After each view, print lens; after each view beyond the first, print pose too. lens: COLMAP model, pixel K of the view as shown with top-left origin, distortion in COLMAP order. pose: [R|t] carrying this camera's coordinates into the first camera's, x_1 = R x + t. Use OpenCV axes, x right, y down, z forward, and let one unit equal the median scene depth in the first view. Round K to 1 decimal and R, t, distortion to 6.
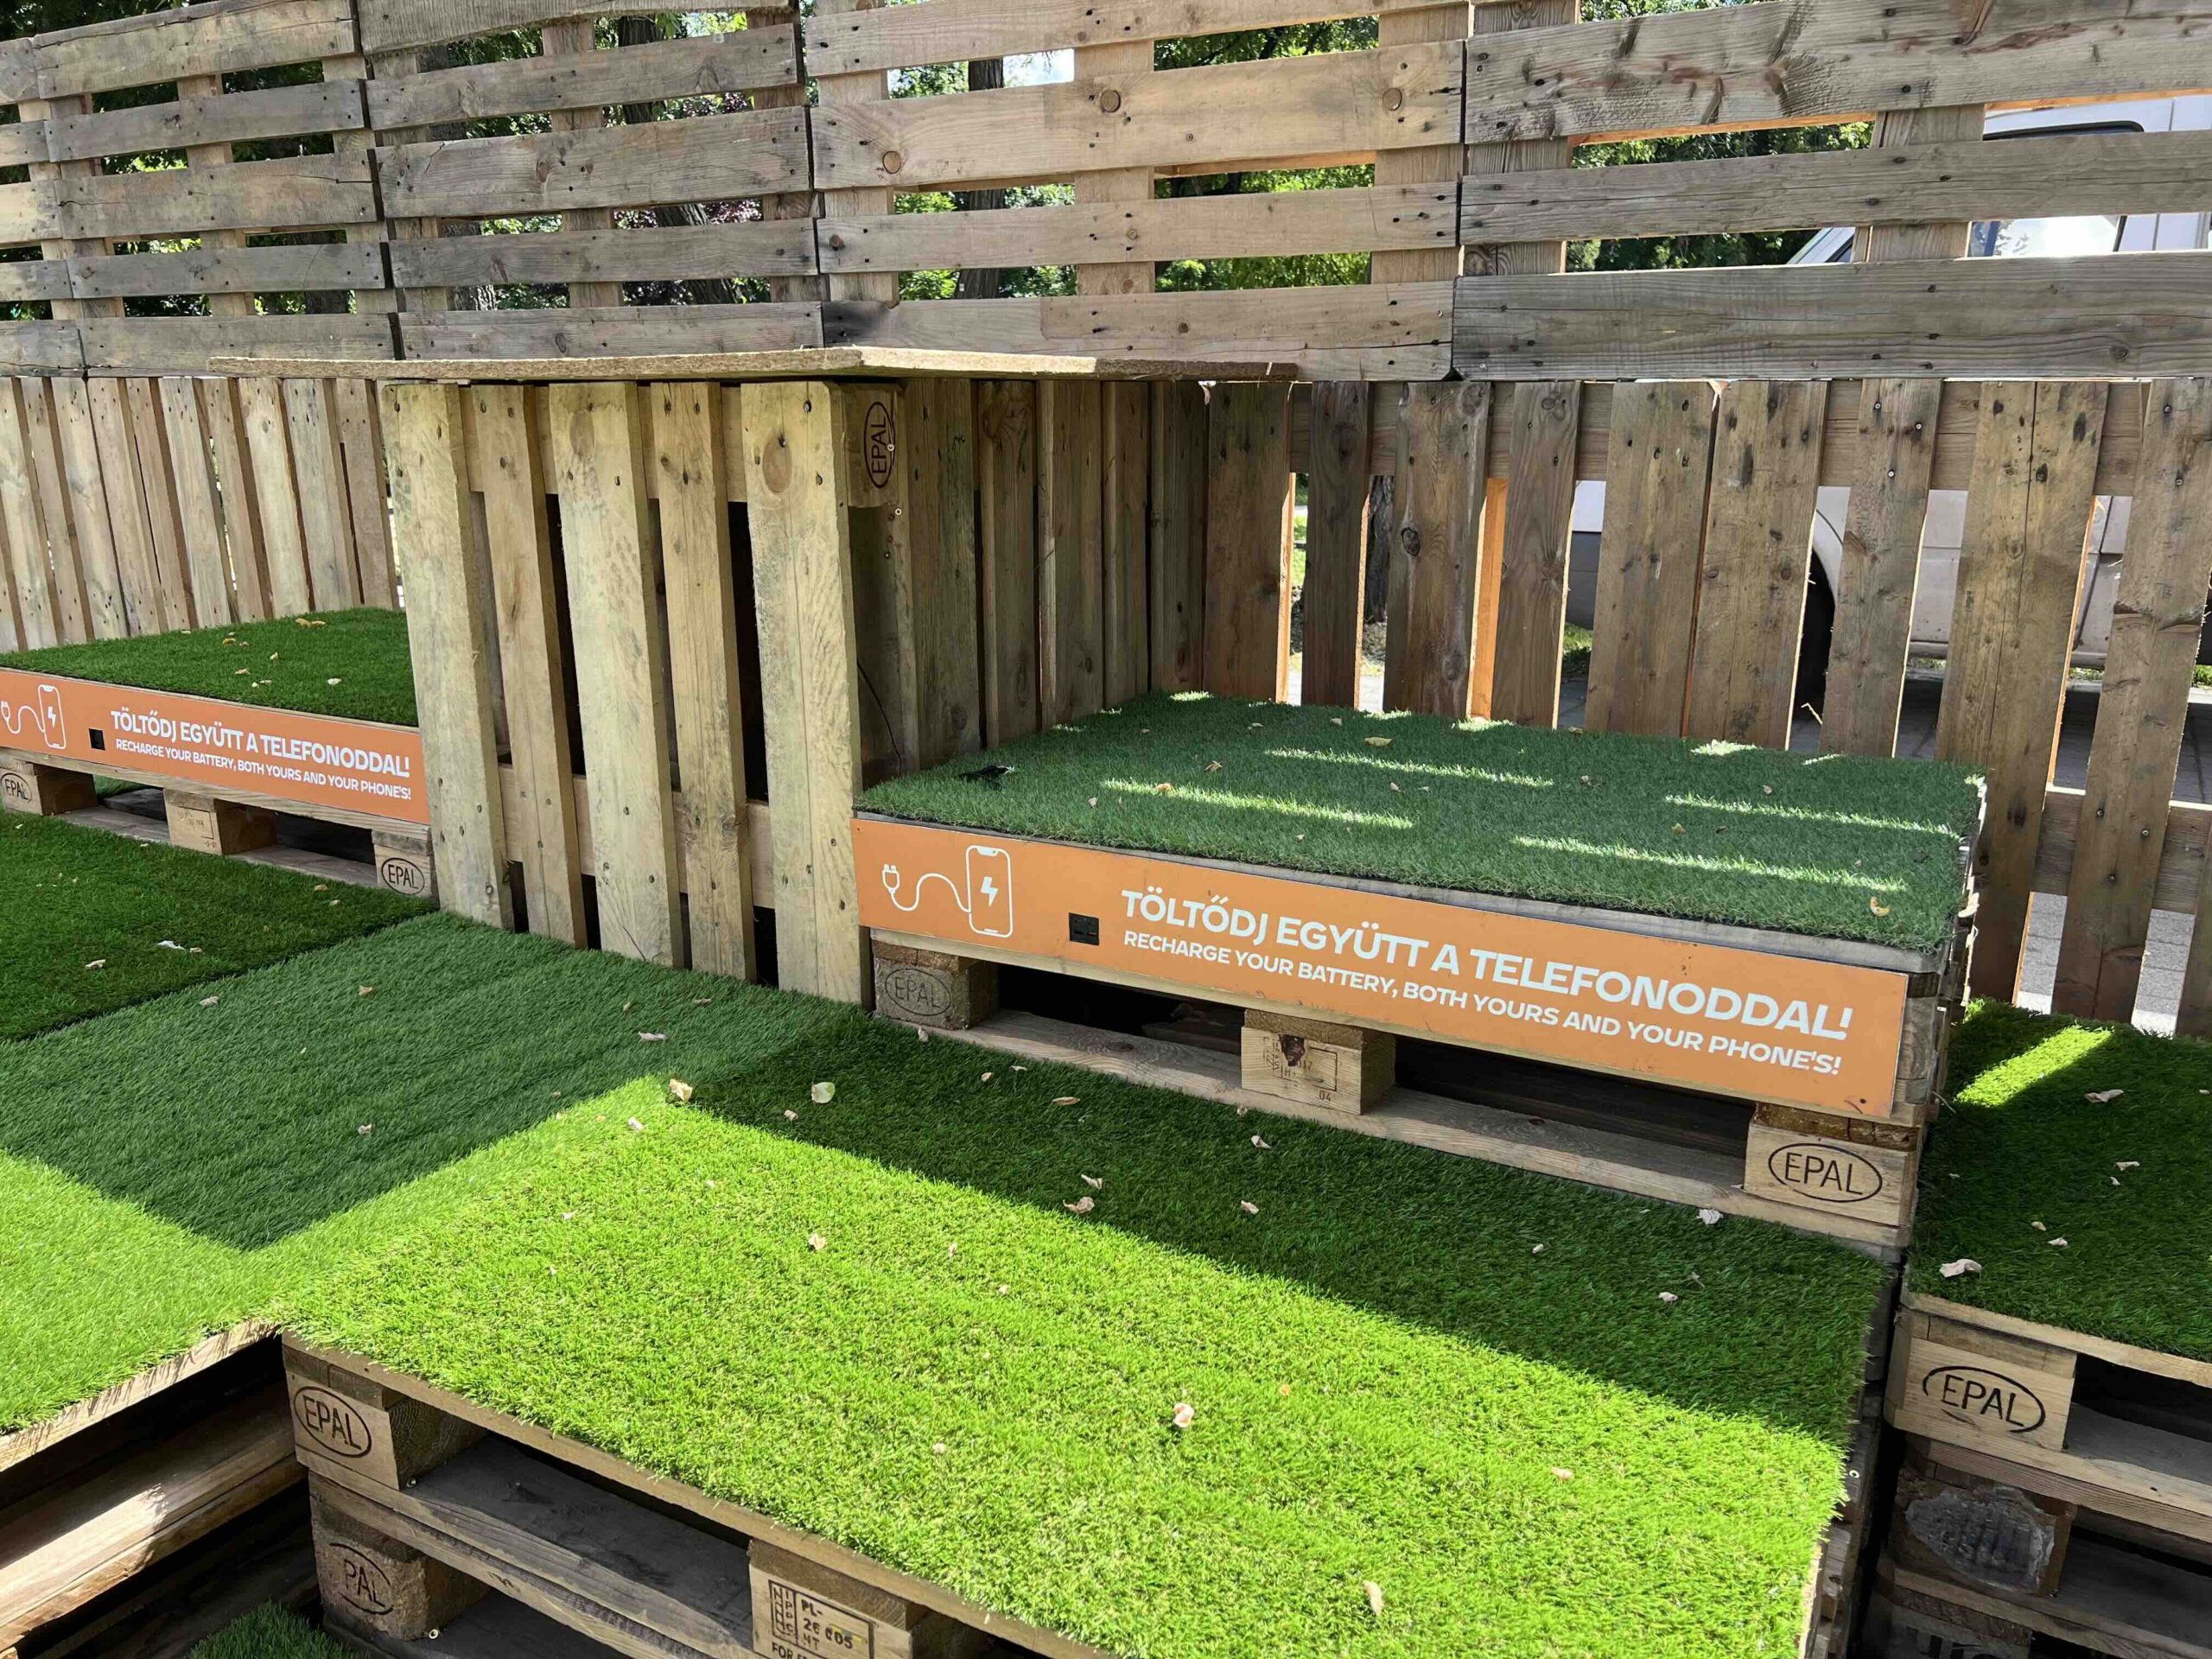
lens RADIAL K [[1664.3, 0, 1126.3], [0, 1664.3, 831.4], [0, 0, 1]] dist [0.034981, -0.044804]
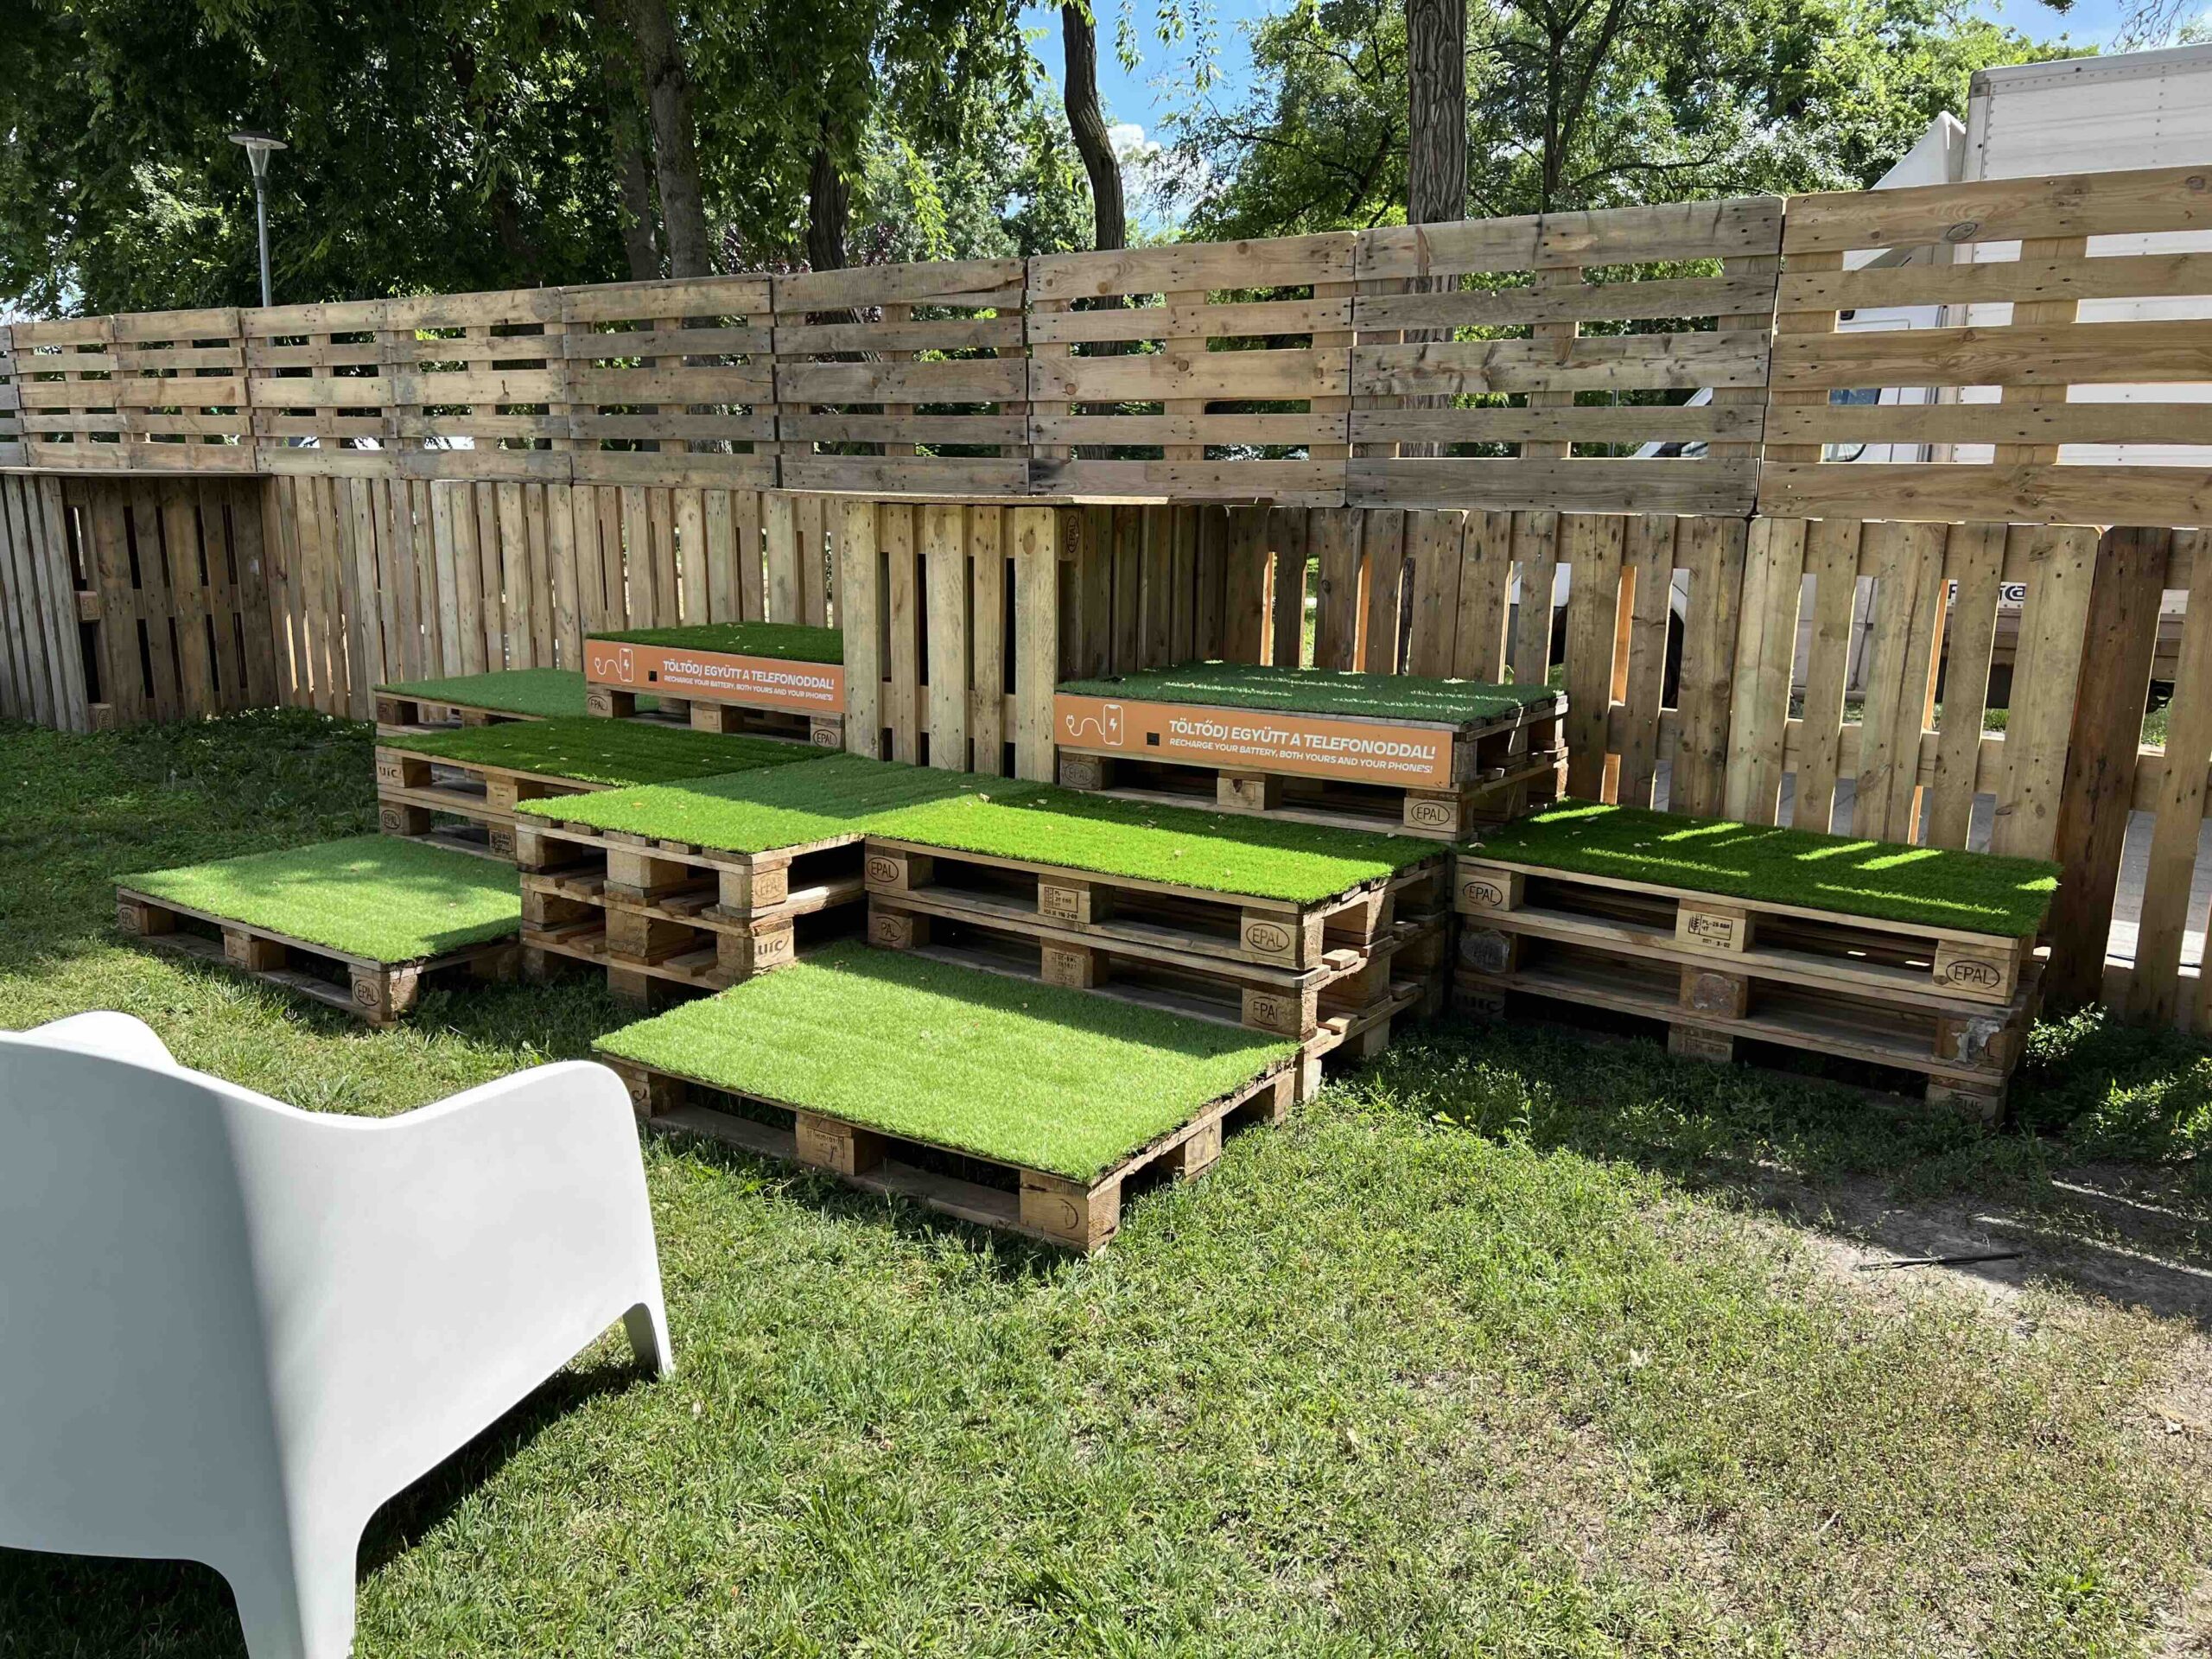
lens RADIAL K [[1664.3, 0, 1088.2], [0, 1664.3, 826.5], [0, 0, 1]] dist [0.034981, -0.044804]
pose [[0.996362, 0.031226, -0.079291, 0.058628], [-0.035485, 0.997969, -0.052893, 0.248951], [0.077478, 0.055514, 0.995447, -1.078256]]
